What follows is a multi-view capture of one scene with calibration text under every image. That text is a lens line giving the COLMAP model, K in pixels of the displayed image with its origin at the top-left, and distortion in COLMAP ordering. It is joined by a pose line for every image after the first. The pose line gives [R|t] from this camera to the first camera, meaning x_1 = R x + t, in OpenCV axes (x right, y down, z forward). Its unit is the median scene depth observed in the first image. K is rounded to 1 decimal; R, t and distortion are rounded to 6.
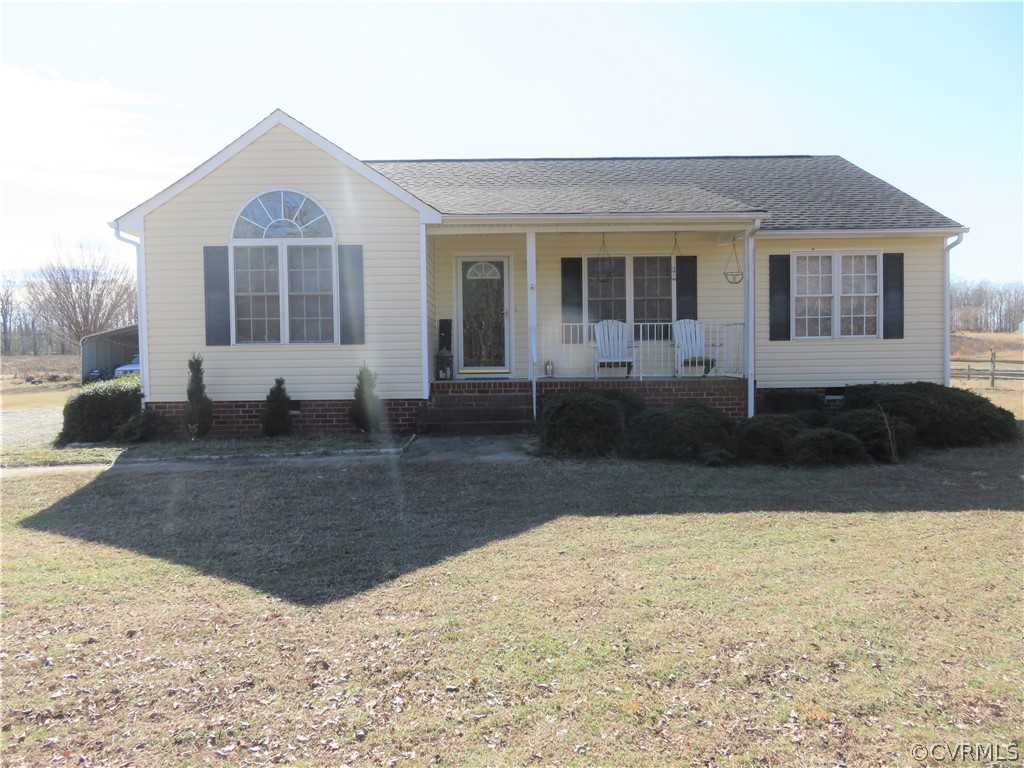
lens RADIAL K [[762.4, 0, 509.1], [0, 762.4, 379.7], [0, 0, 1]] dist [0.023296, -0.053021]
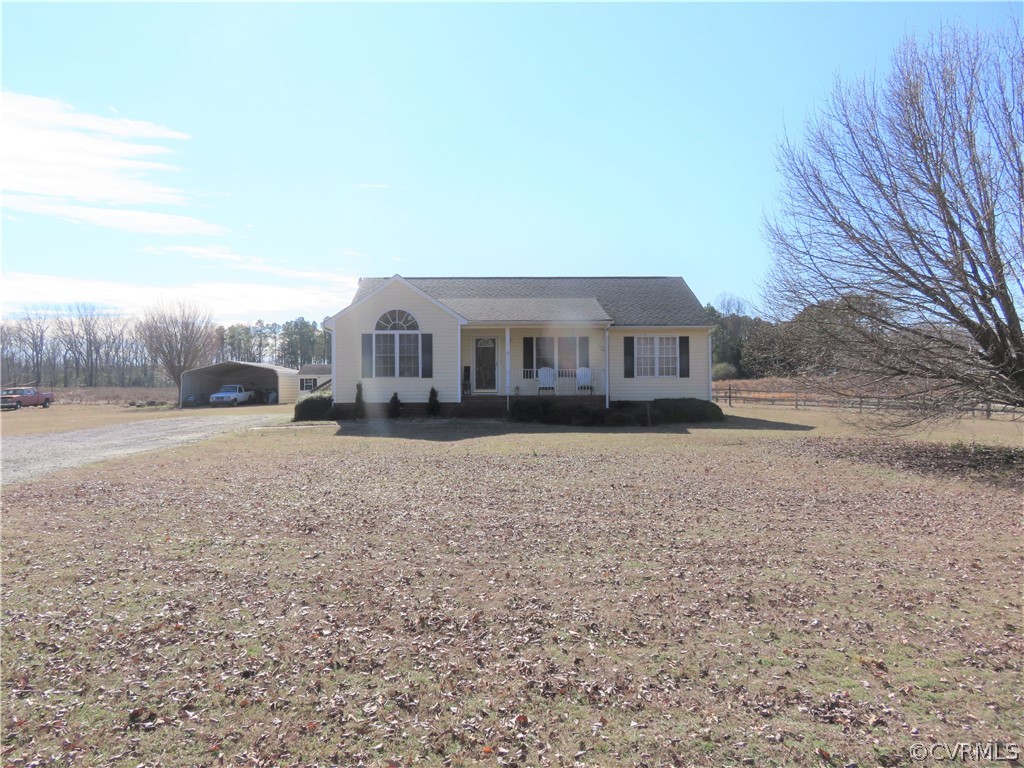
lens RADIAL K [[762.4, 0, 509.1], [0, 762.4, 379.7], [0, 0, 1]] dist [0.023296, -0.053021]
pose [[0.999961, 0.008526, 0.002498, 0.028377], [-0.008397, 0.998823, -0.047773, 0.061302], [-0.002902, 0.047750, 0.998855, -1.187301]]
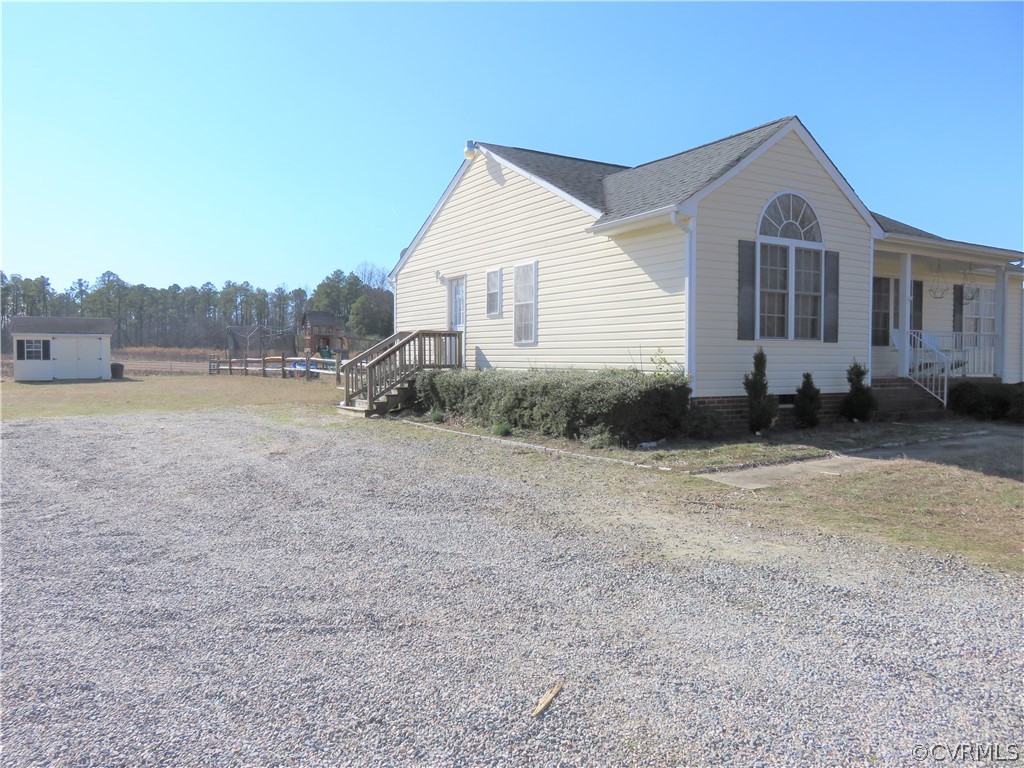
lens RADIAL K [[762.4, 0, 509.1], [0, 762.4, 379.7], [0, 0, 1]] dist [0.023296, -0.053021]
pose [[0.859811, 0.005217, 0.510586, -1.116007], [0.001633, 0.999915, -0.012967, 0.018755], [-0.510610, 0.011983, 0.859729, 0.290344]]
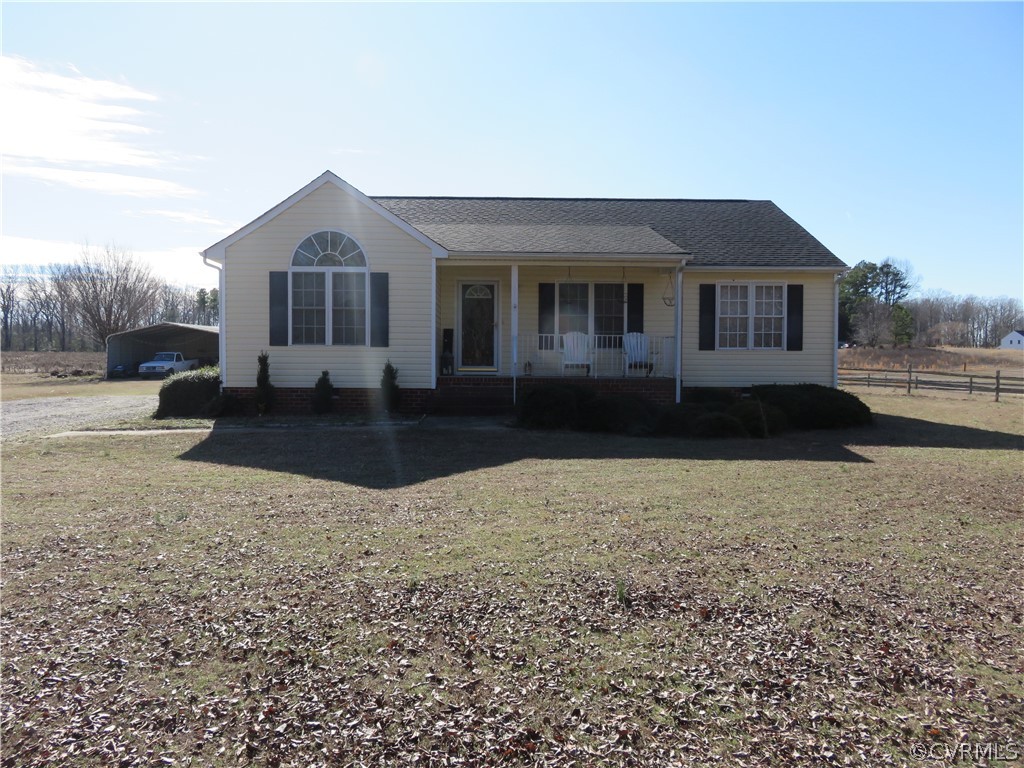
lens RADIAL K [[762.4, 0, 509.1], [0, 762.4, 379.7], [0, 0, 1]] dist [0.023296, -0.053021]
pose [[0.999777, 0.019130, 0.008903, 0.010463], [-0.019067, 0.999793, -0.007062, 0.015715], [-0.009037, 0.006890, 0.999935, -0.325126]]
